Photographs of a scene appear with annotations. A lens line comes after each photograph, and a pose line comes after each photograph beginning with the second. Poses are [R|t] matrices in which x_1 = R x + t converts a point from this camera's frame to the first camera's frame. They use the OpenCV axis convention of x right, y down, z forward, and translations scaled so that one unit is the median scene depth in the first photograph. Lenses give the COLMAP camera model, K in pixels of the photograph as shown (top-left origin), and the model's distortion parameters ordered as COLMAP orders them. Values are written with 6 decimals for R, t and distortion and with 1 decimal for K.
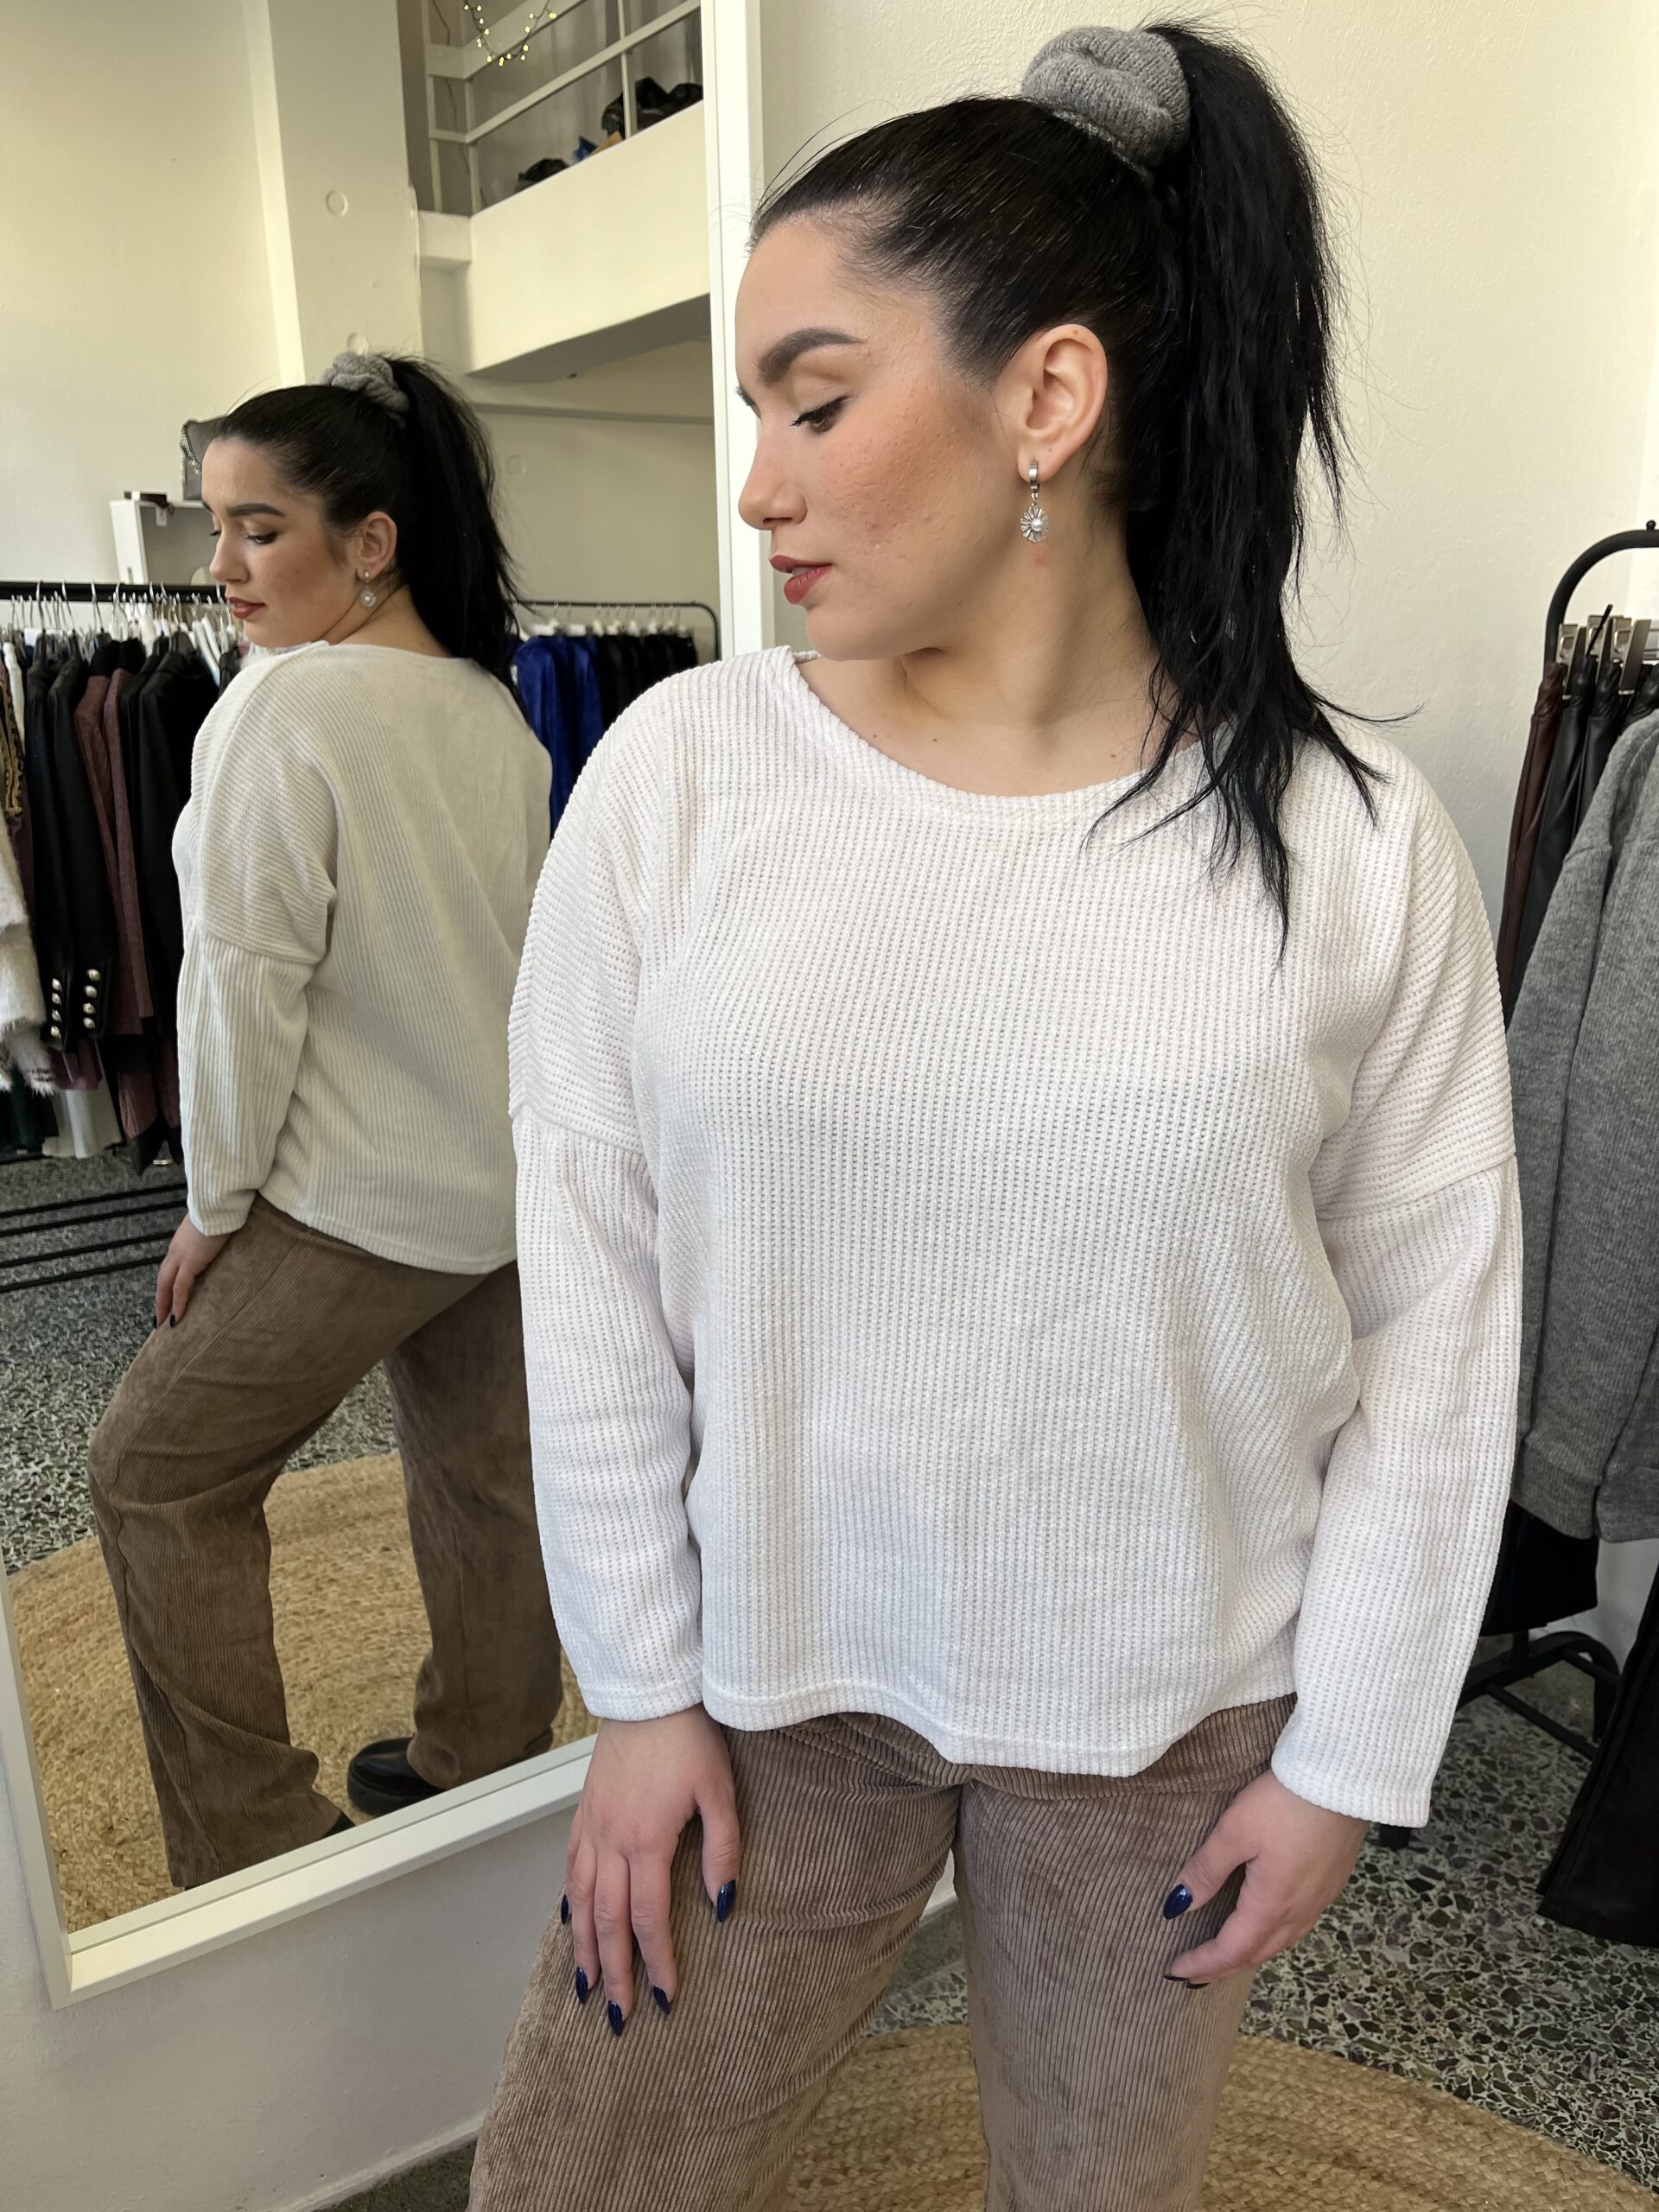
lens RADIAL K [[1655.1, 0, 836.8], [0, 1655.1, 1102.9], [0, 0, 1]] dist [0.087665, -0.120695]
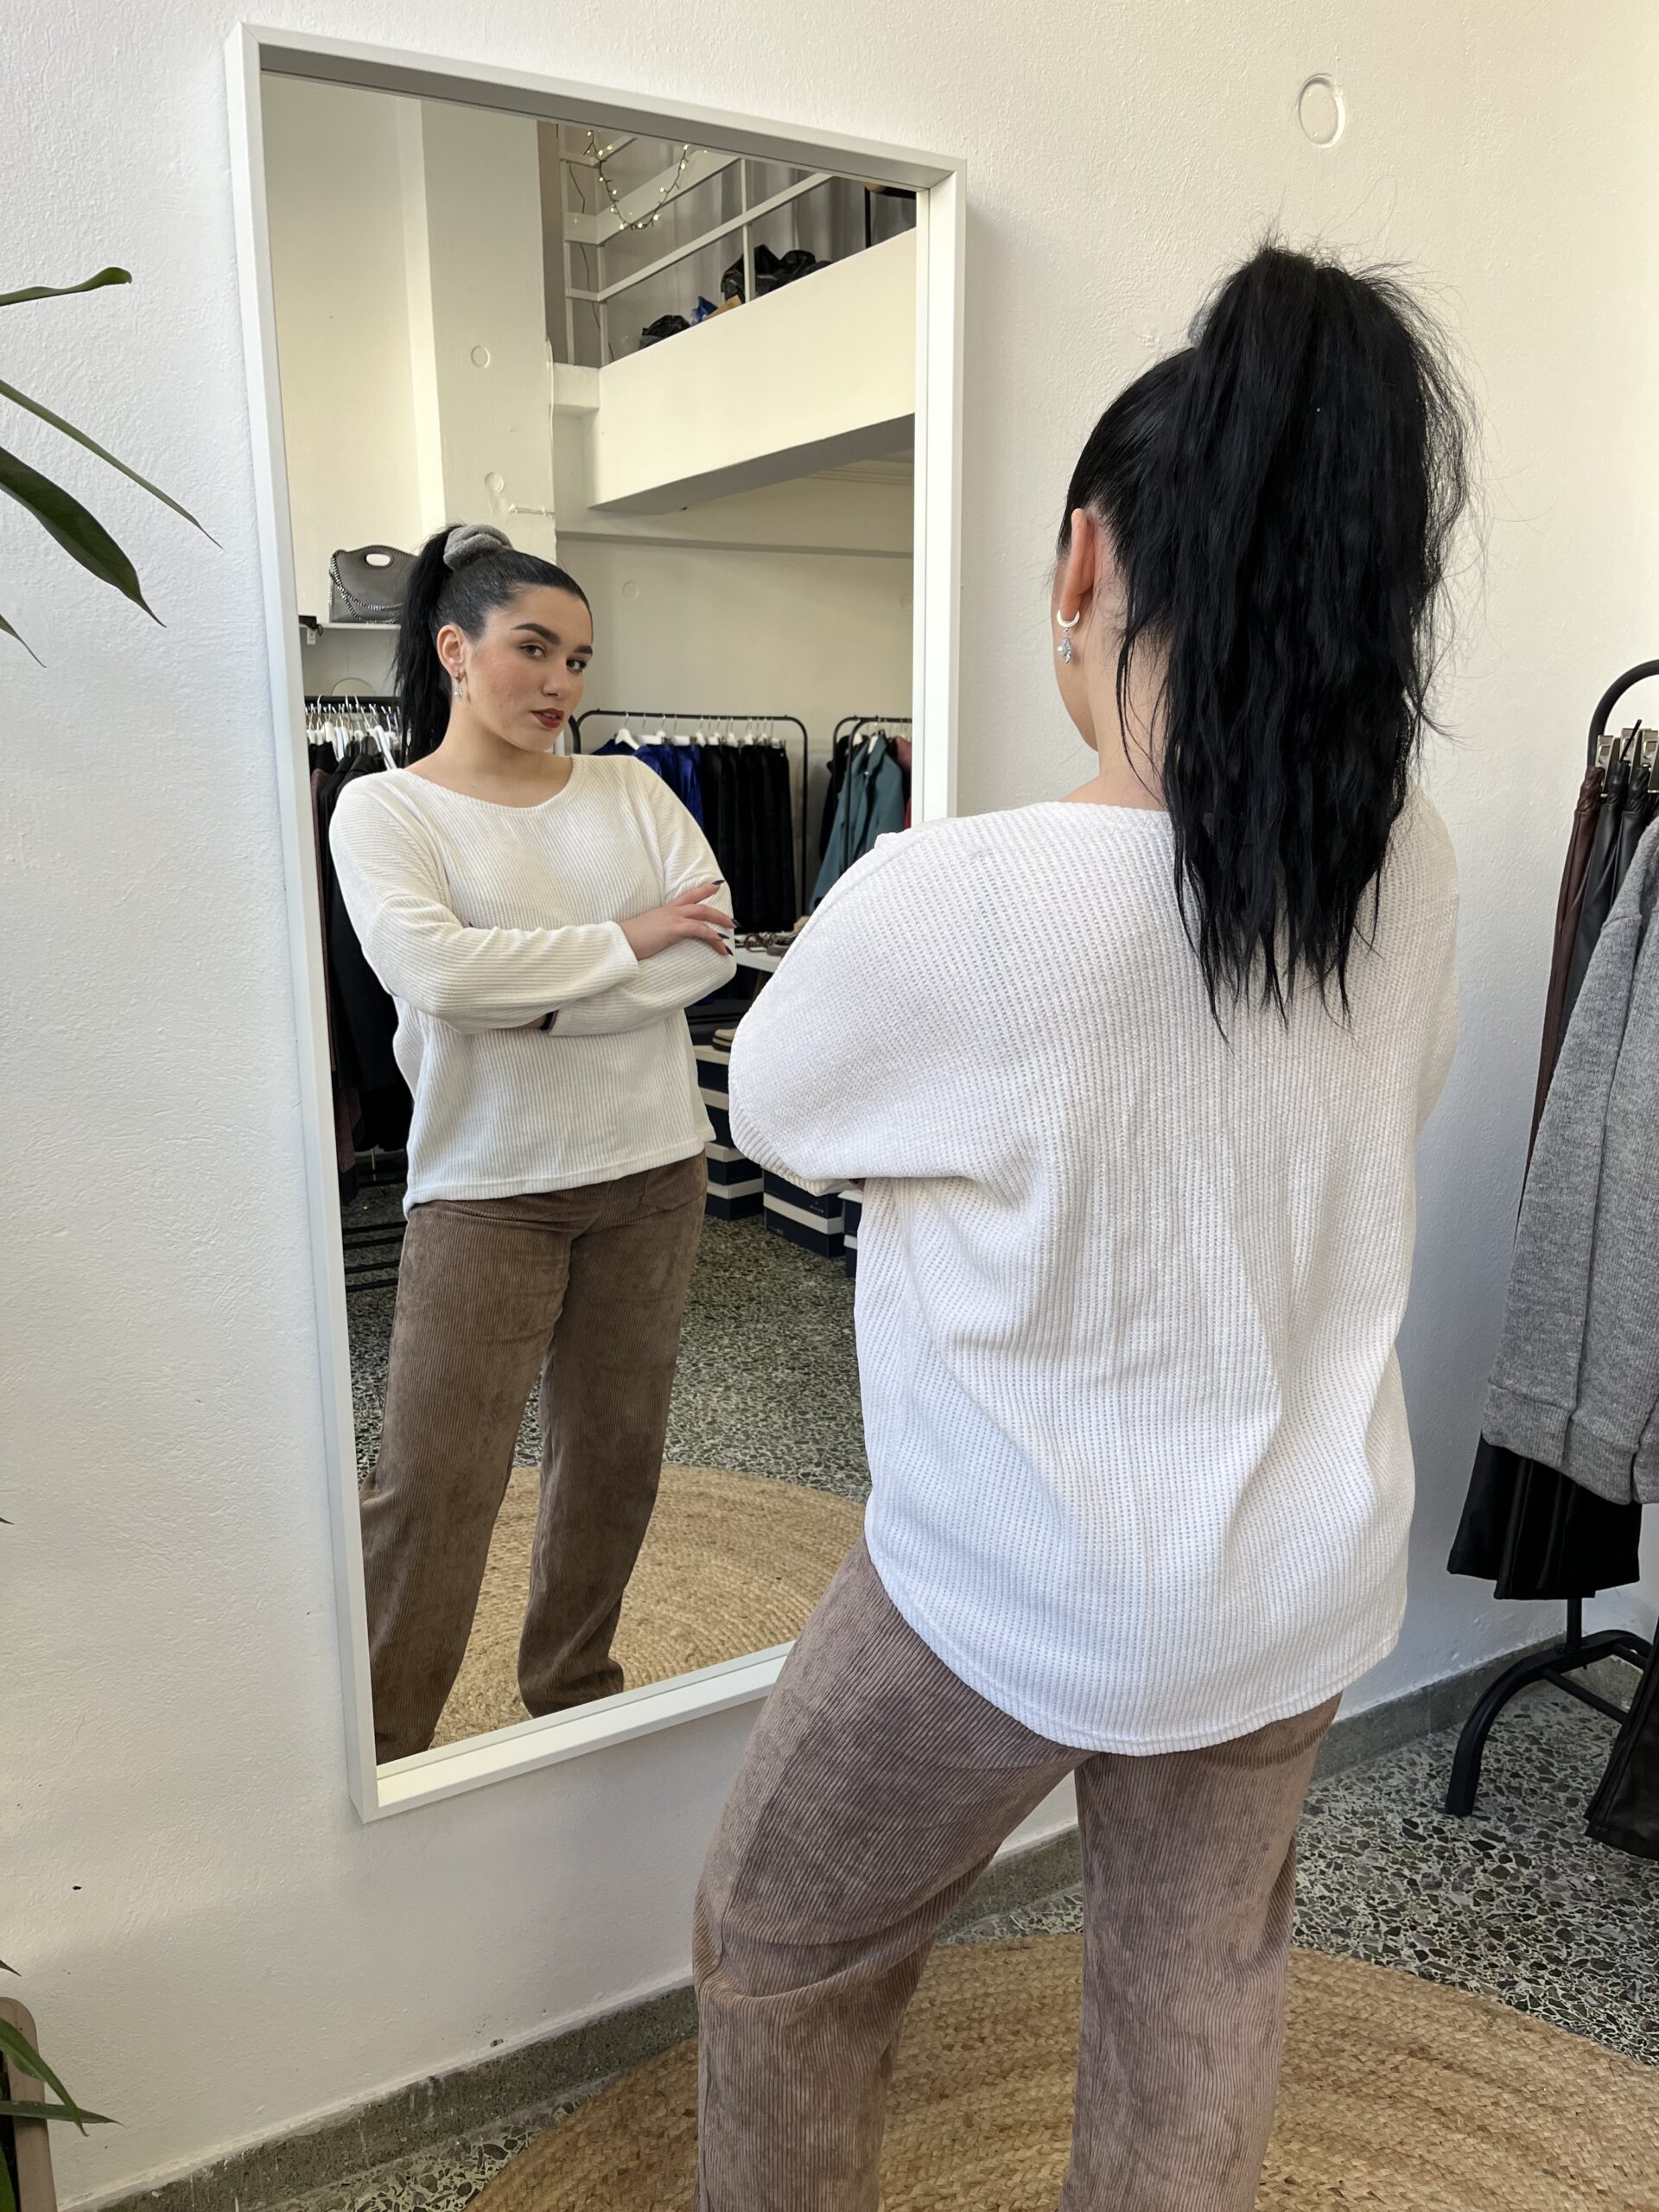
lens RADIAL K [[1655.1, 0, 813.1], [0, 1655.1, 1107.6], [0, 0, 1]] dist [0.087665, -0.120695]
pose [[0.998818, 0.018903, -0.044788, -0.058960], [-0.021608, 0.997923, -0.060689, 0.054097], [0.043548, 0.061585, 0.997151, -0.169868]]
